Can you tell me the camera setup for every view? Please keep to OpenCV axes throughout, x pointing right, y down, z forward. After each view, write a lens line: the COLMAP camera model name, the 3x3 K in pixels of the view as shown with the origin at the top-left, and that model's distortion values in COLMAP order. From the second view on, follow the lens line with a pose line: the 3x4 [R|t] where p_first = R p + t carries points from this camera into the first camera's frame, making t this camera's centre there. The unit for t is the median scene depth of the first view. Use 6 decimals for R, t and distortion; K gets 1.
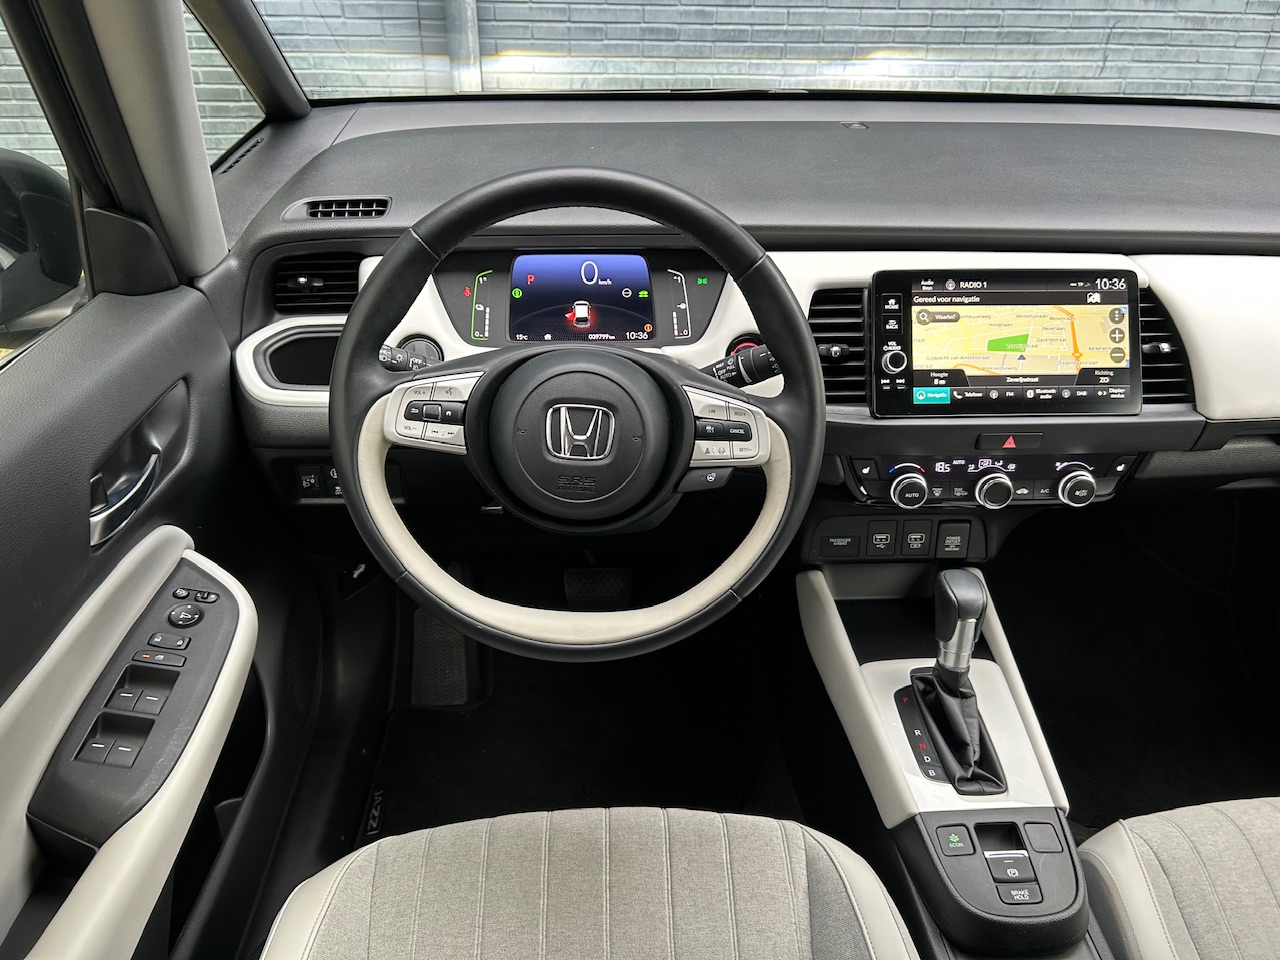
lens RADIAL K [[979.9, 0, 640.0], [0, 979.9, 480.0], [0, 0, 1]] dist [-0.010689, -0.006305]
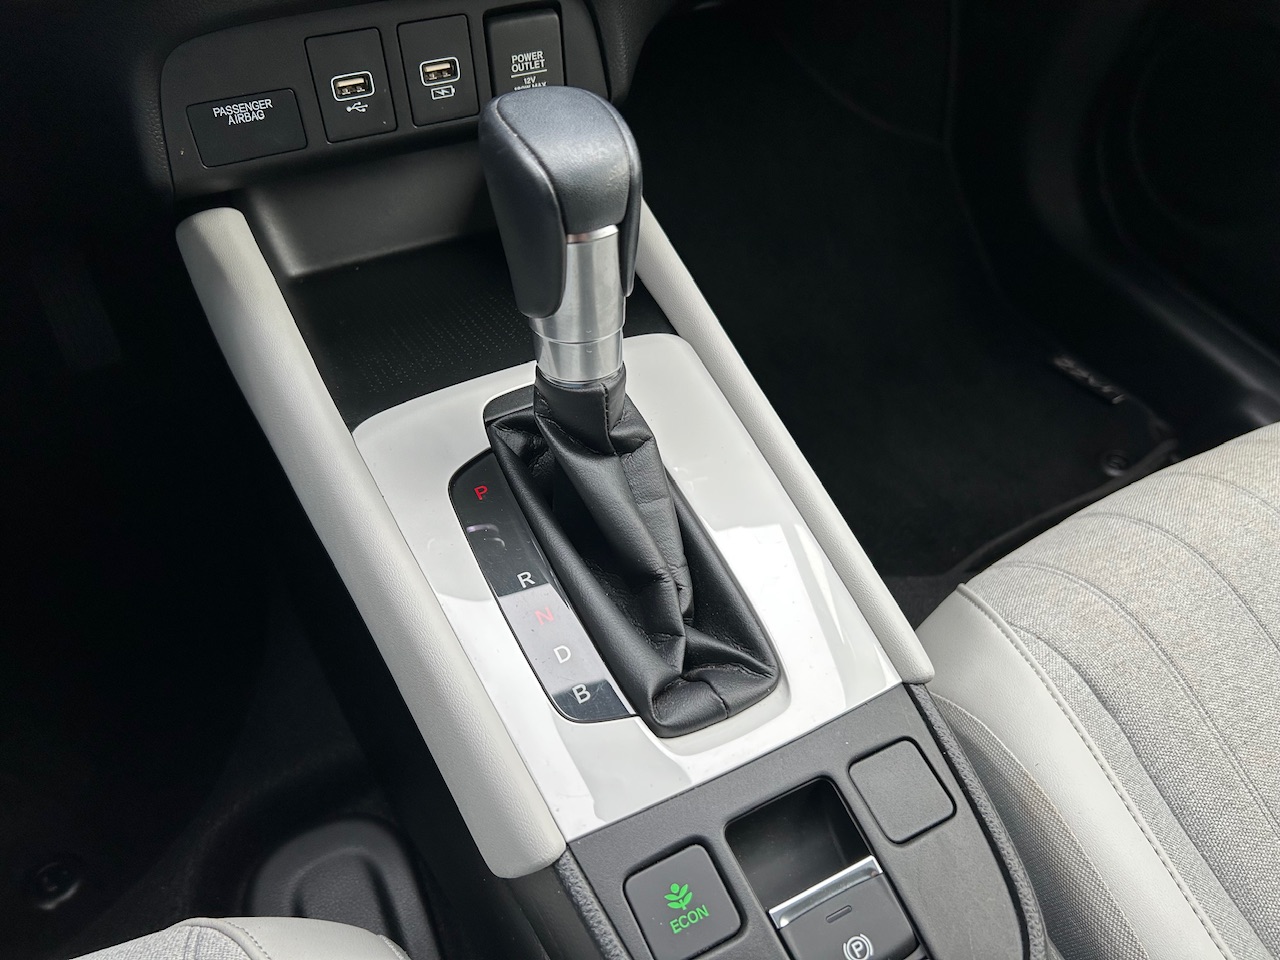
lens RADIAL K [[1031.0, 0, 640.0], [0, 1031.0, 480.0], [0, 0, 1]] dist [0.031868, -0.002970]
pose [[0.914093, -0.275565, 0.297486, 0.216194], [0.174201, 0.929330, 0.325576, 0.105910], [-0.366180, -0.245785, 0.897498, 0.641935]]
